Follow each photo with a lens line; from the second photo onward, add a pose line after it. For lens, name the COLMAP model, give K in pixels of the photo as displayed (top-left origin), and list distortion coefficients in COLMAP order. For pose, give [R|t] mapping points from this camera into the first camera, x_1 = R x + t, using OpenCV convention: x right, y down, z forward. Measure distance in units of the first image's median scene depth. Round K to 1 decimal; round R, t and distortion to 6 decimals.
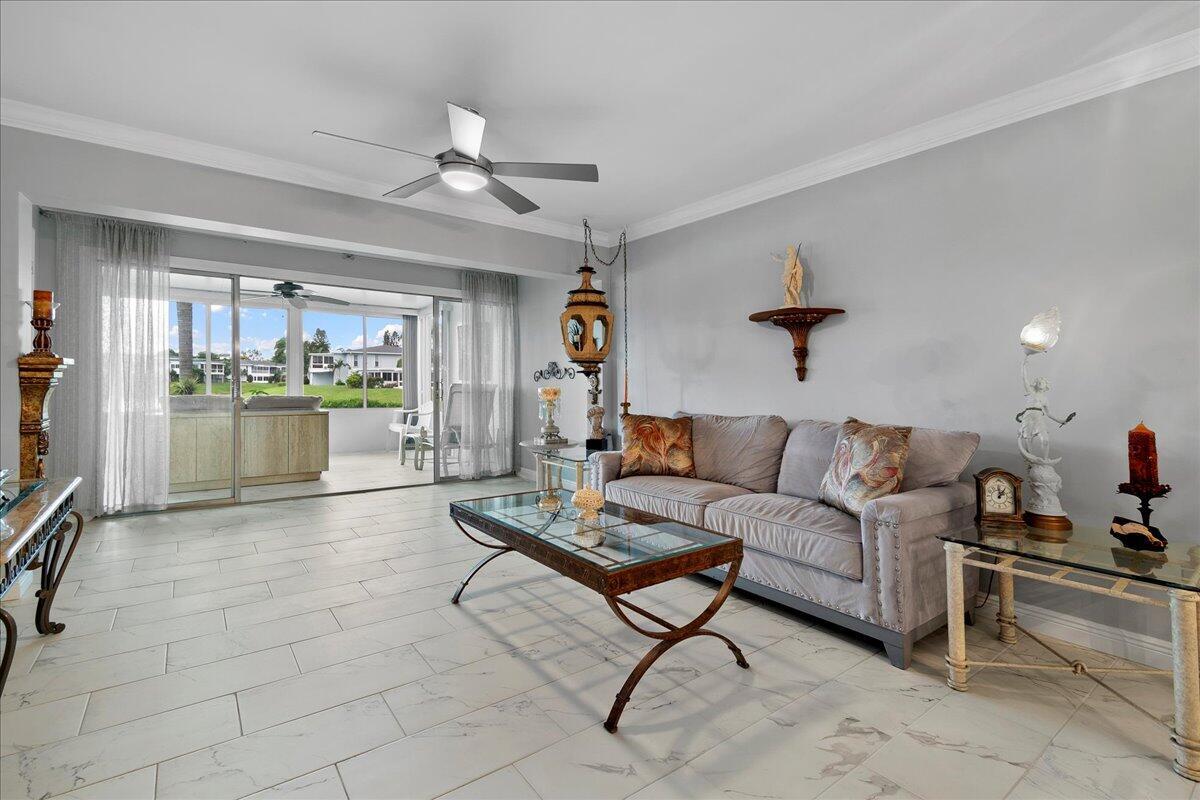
lens RADIAL K [[552.6, 0, 614.0], [0, 552.6, 372.1], [0, 0, 1]] dist [0.001363, -0.000325]
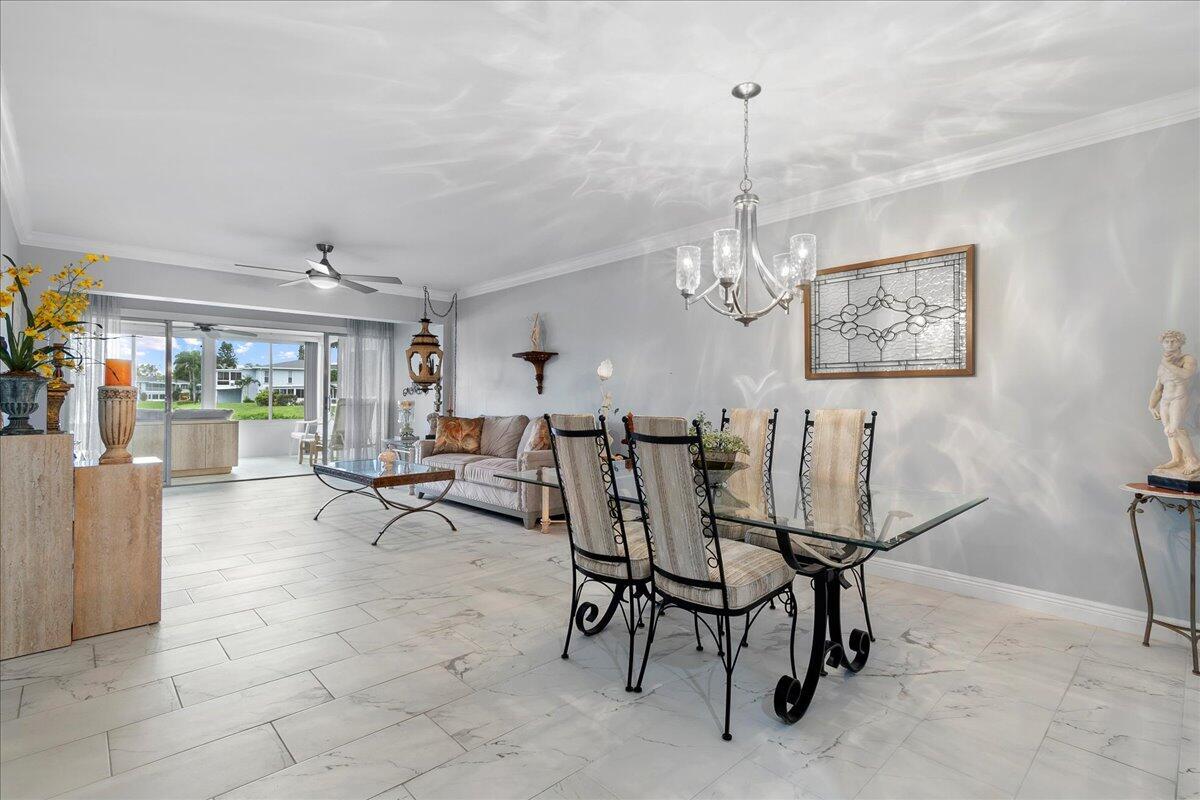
lens RADIAL K [[574.9, 0, 614.4], [0, 574.9, 371.3], [0, 0, 1]] dist [0.000520, -0.000087]
pose [[0.994345, -0.003188, 0.106149, 0.293608], [0.006050, 0.999627, -0.026651, -0.004479], [-0.106025, 0.027142, 0.993993, -0.591463]]
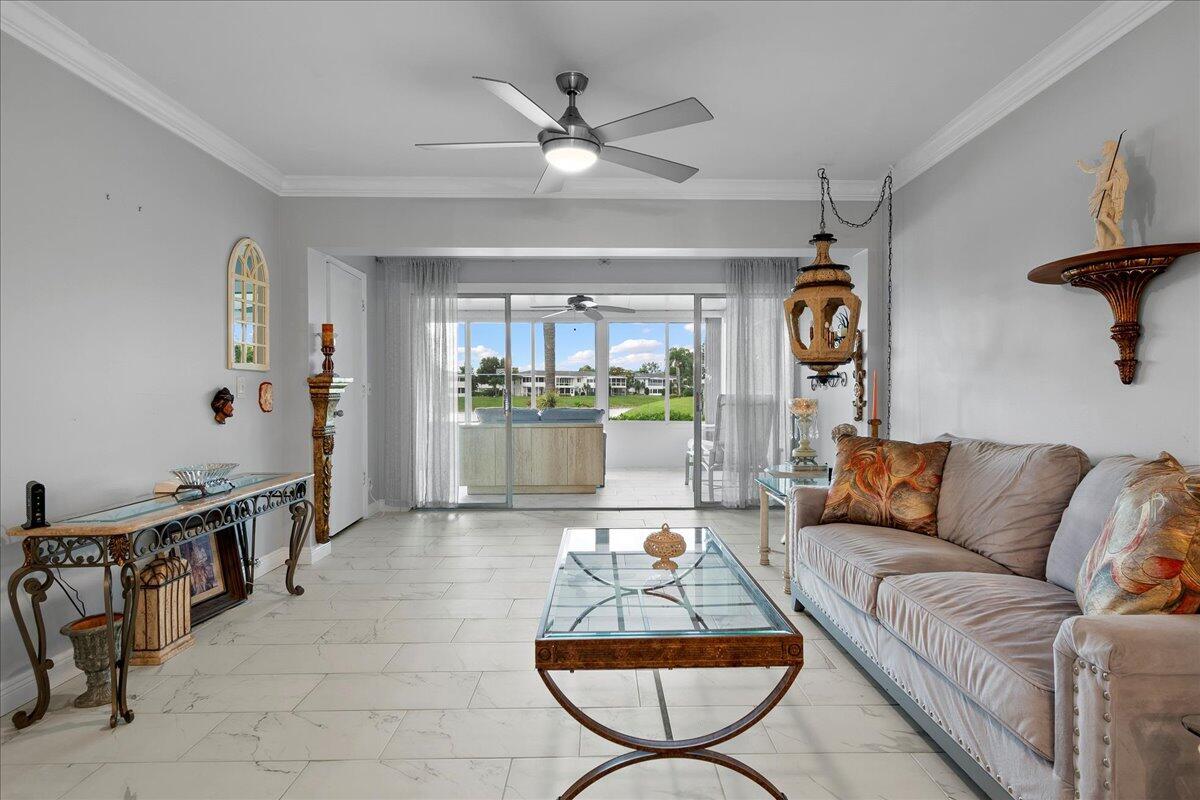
lens RADIAL K [[646.6, 0, 615.2], [0, 646.6, 404.3], [0, 0, 1]] dist [0.000148, -0.000839]
pose [[0.802410, -0.000839, -0.596773, 0.242764], [0.022482, 0.999332, 0.028825, 0.005121], [0.596350, -0.036546, 0.801892, 0.138569]]
